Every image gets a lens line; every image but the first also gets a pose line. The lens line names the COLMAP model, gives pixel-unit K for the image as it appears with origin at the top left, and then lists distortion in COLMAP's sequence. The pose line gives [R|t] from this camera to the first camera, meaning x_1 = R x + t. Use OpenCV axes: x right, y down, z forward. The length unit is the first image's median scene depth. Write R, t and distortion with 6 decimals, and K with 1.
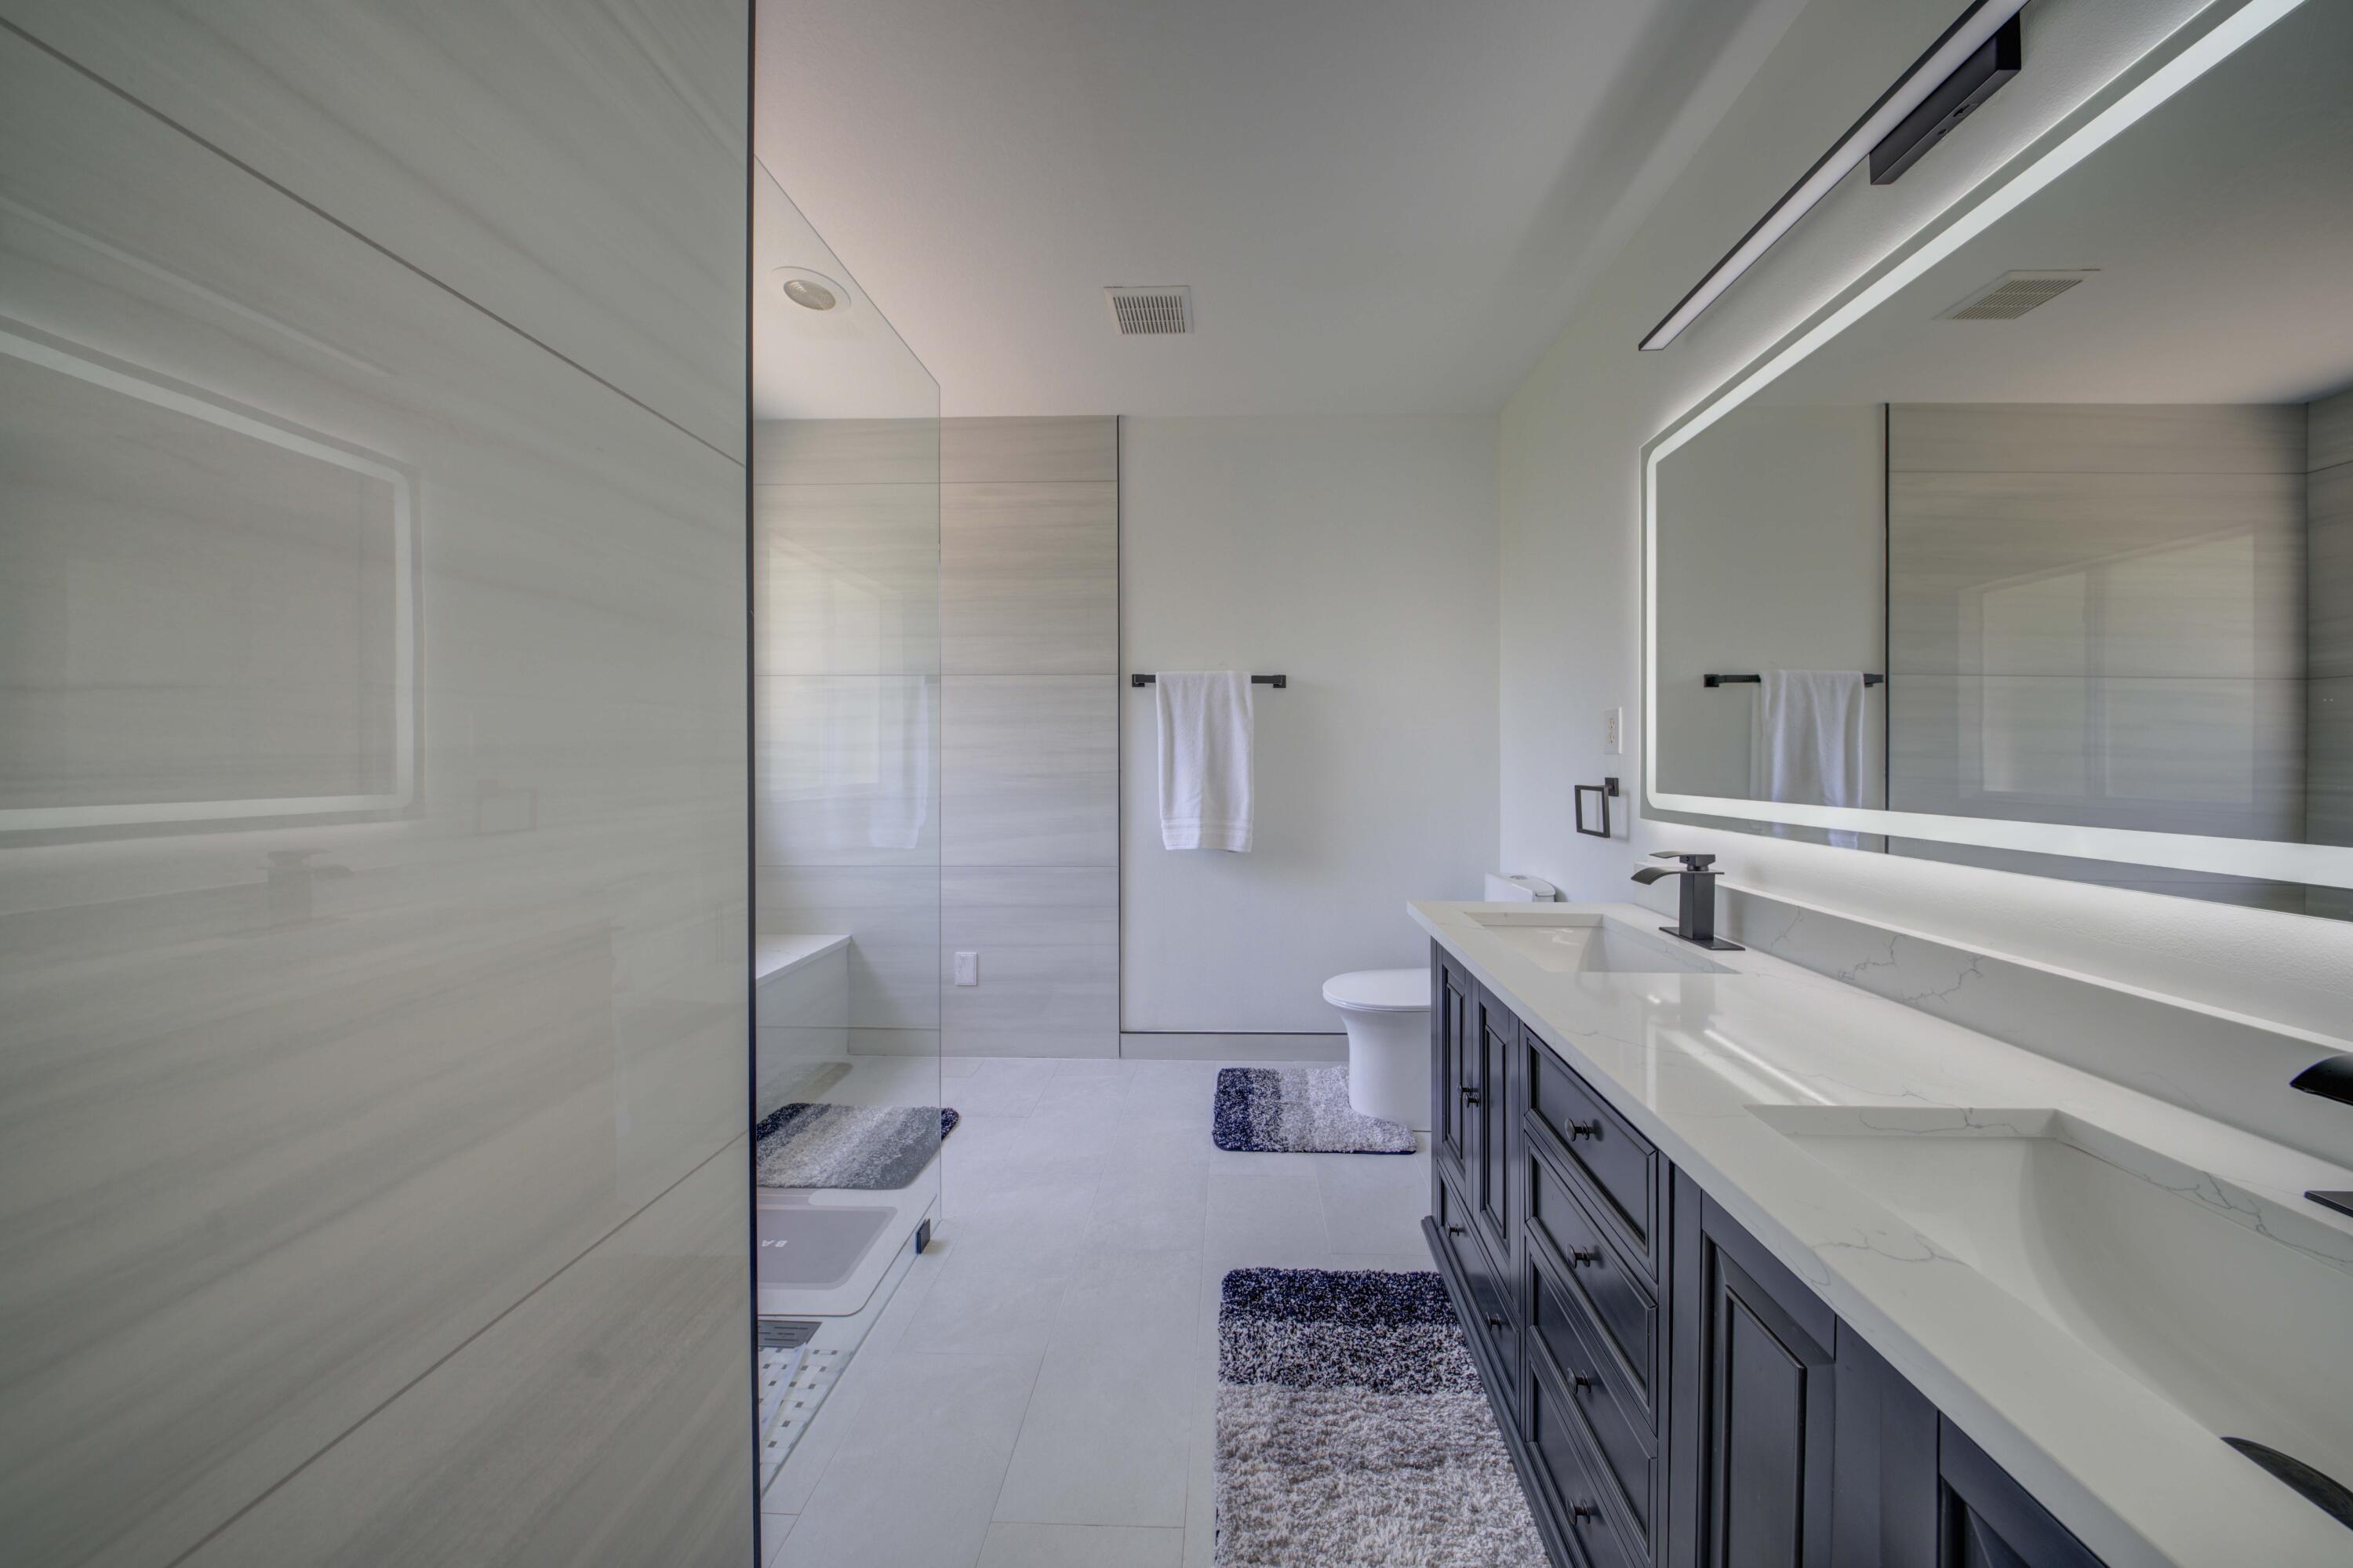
lens RADIAL K [[698.4, 0, 1201.3], [0, 698.4, 766.0], [0, 0, 1]] dist [-0.001156, -0.001203]
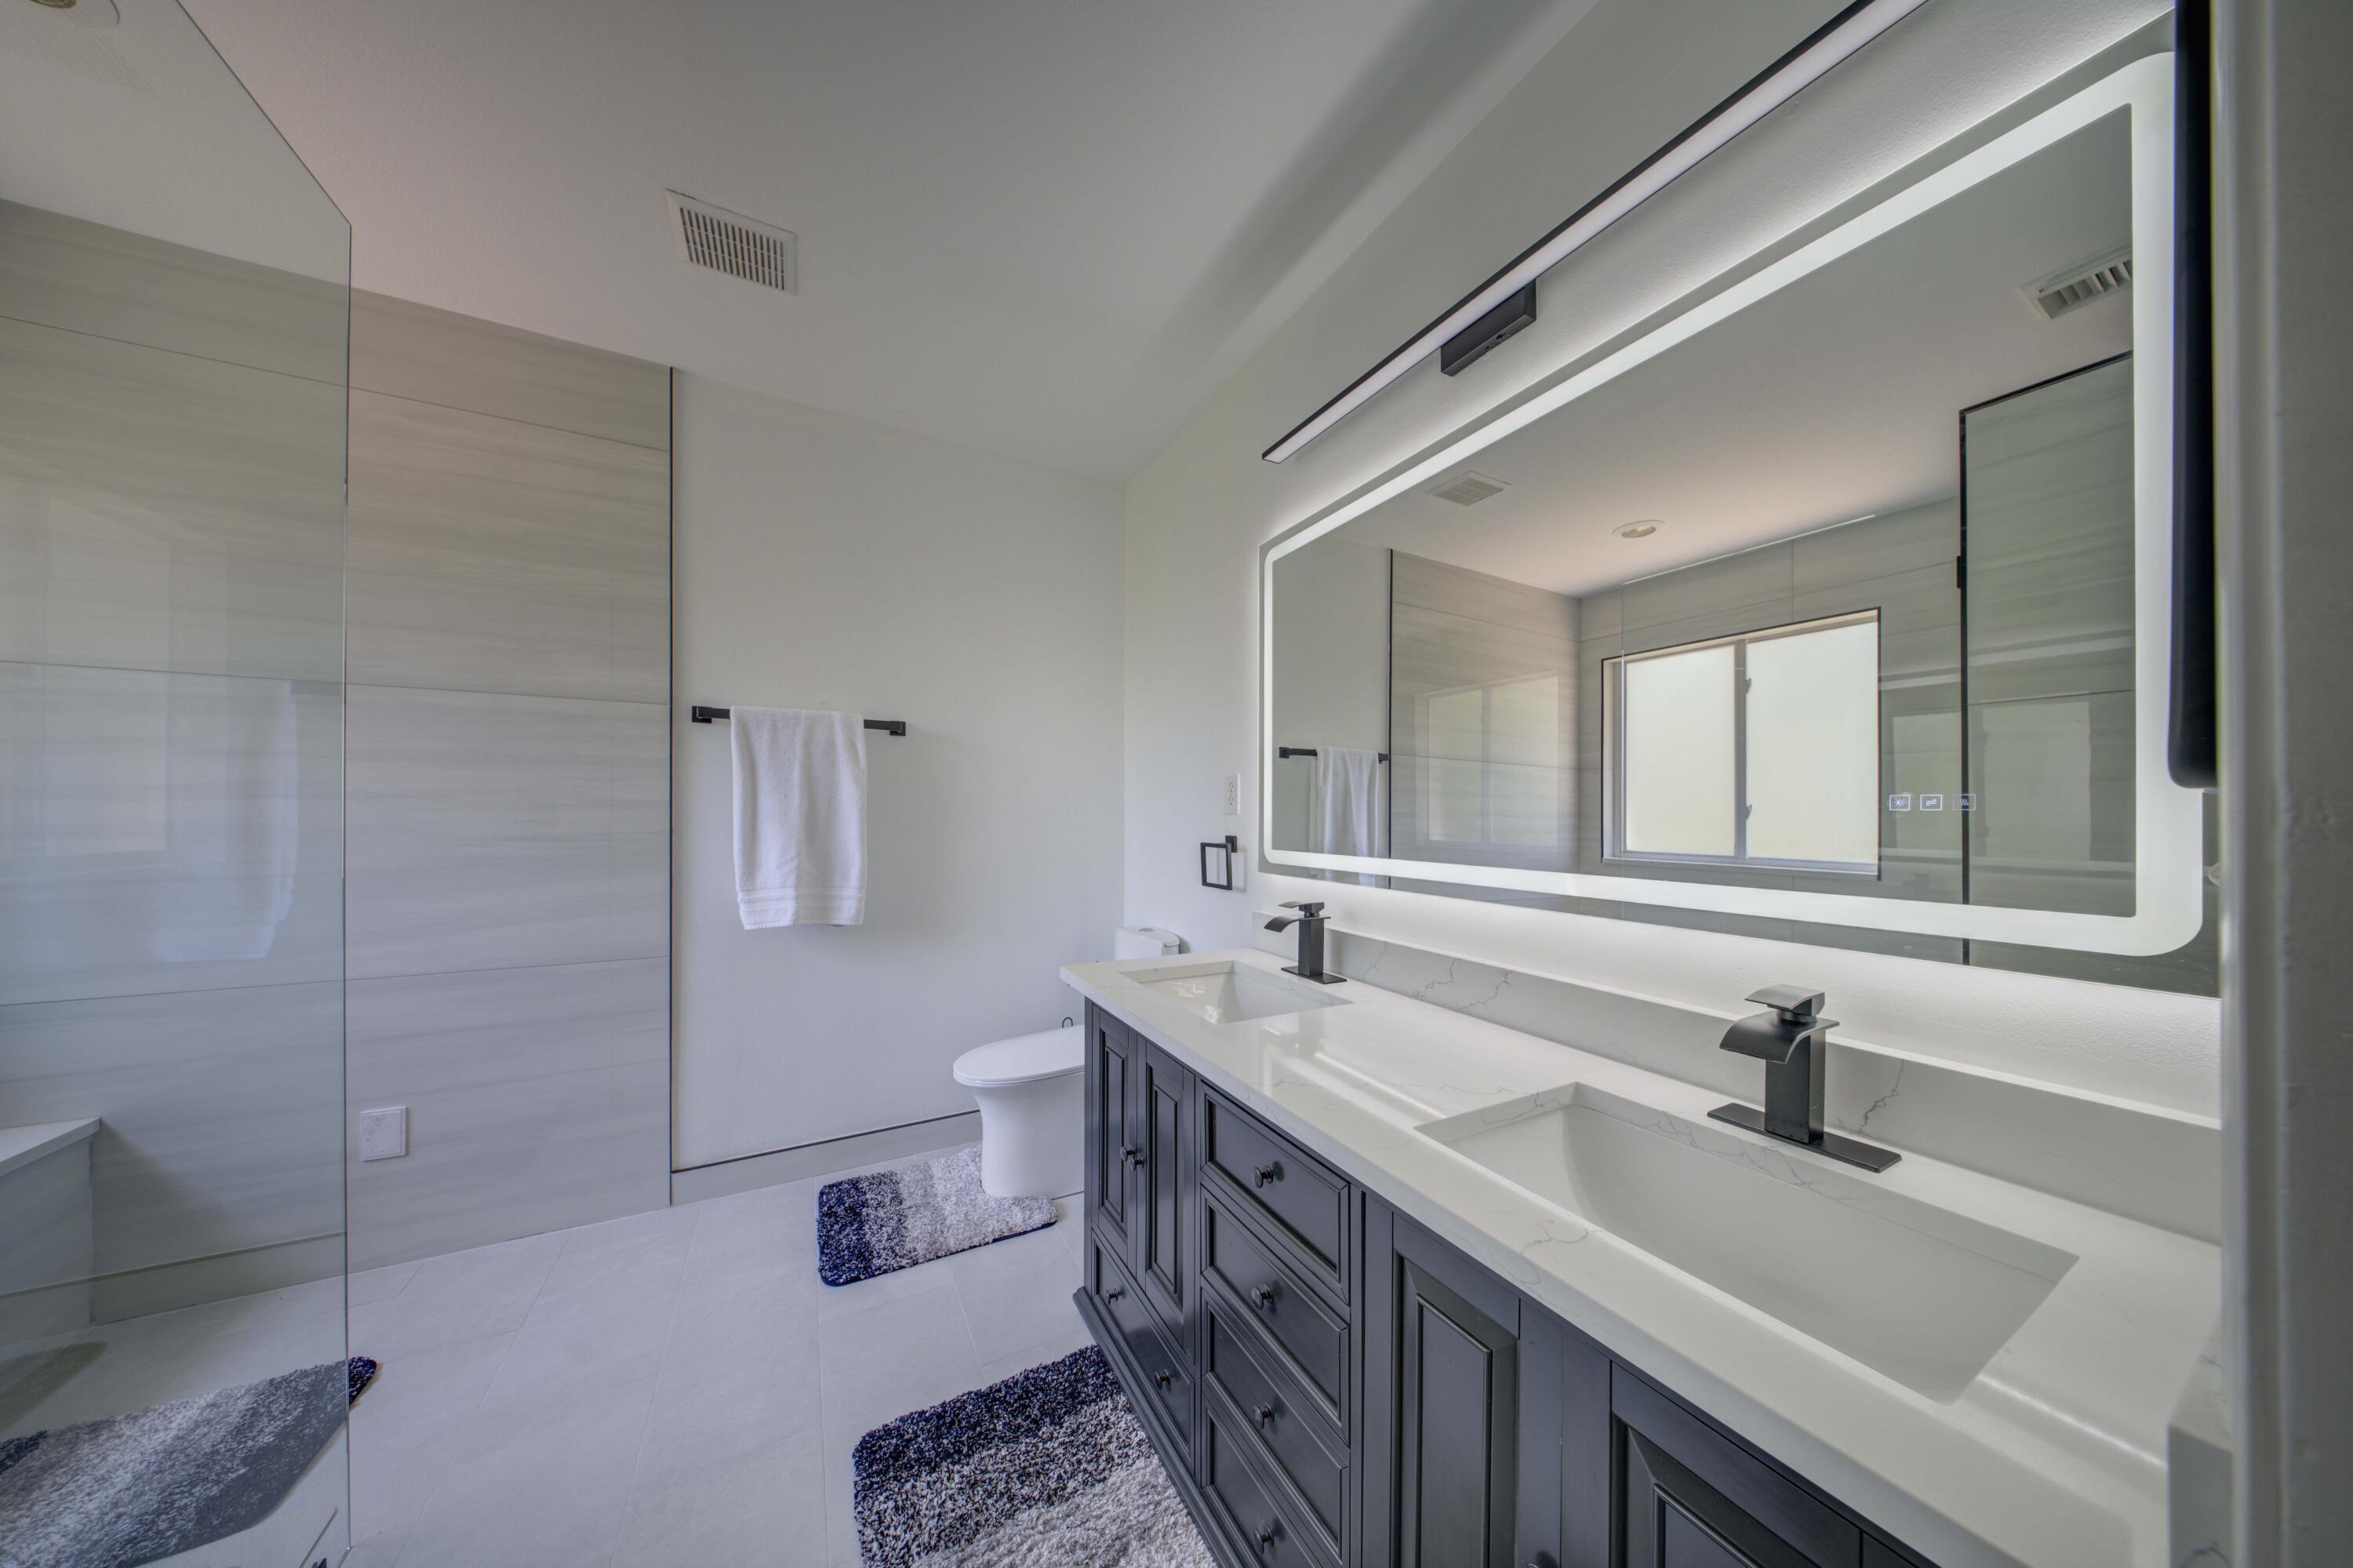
lens RADIAL K [[698.4, 0, 1158.6], [0, 698.4, 815.3], [0, 0, 1]] dist [-0.001156, -0.001203]
pose [[0.856750, 0.002062, 0.515728, -0.076218], [-0.000641, 0.999995, -0.002934, -0.011376], [-0.515732, 0.002183, 0.856747, 0.094846]]
